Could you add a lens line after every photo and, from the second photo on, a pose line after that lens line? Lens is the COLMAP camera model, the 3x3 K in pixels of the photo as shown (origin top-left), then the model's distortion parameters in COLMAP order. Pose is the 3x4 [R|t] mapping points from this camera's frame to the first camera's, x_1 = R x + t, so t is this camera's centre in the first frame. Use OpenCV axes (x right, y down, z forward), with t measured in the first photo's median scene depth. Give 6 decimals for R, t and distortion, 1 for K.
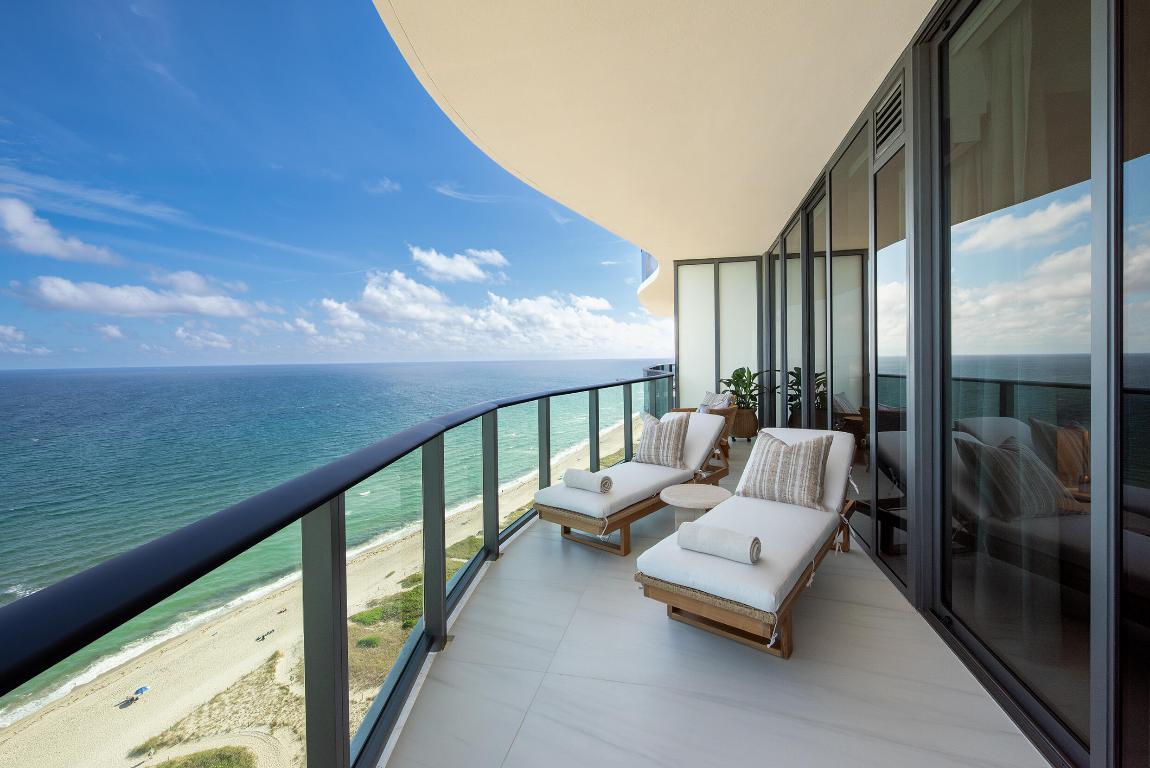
lens RADIAL K [[406.9, 0, 542.9], [0, 406.9, 366.8], [0, 0, 1]] dist [0.001118, 0.000179]
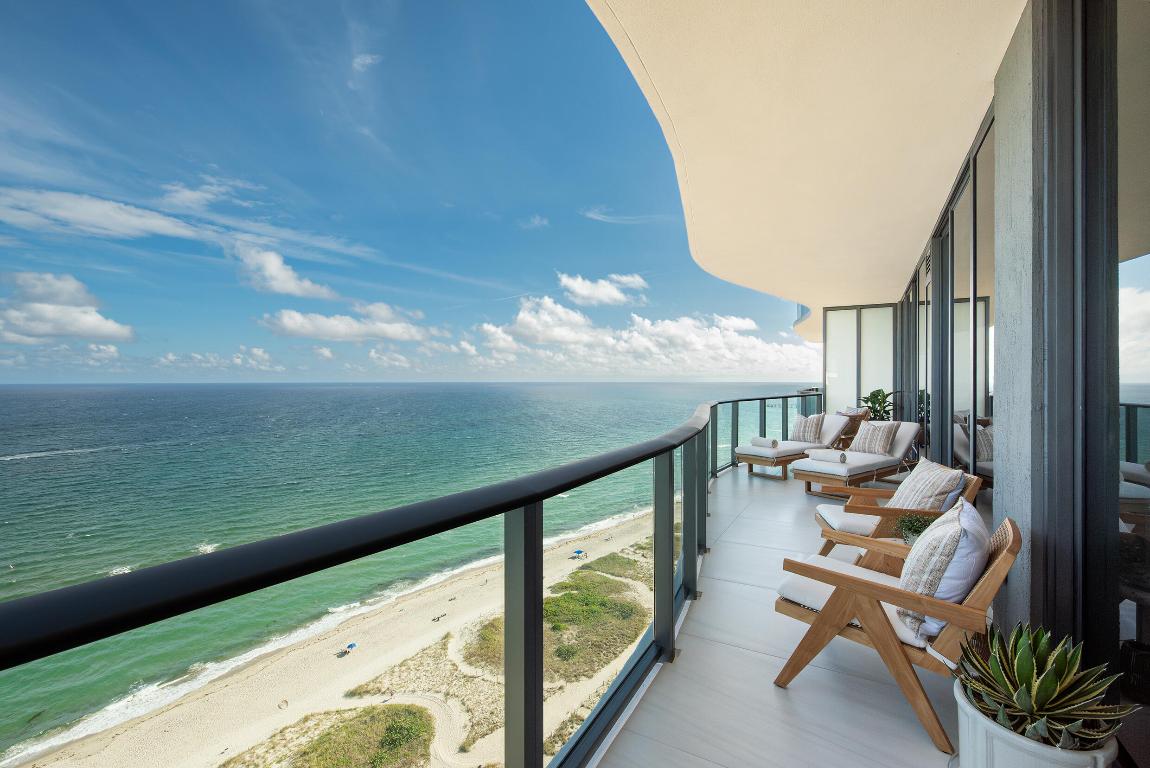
lens RADIAL K [[456.9, 0, 575.0], [0, 456.9, 384.0], [0, 0, 1]] dist [0.000533, 0.000023]
pose [[0.977531, 0.016953, -0.210108, -0.040210], [-0.019641, 0.999750, -0.010713, 0.005049], [0.209874, 0.014599, 0.977619, -0.166506]]
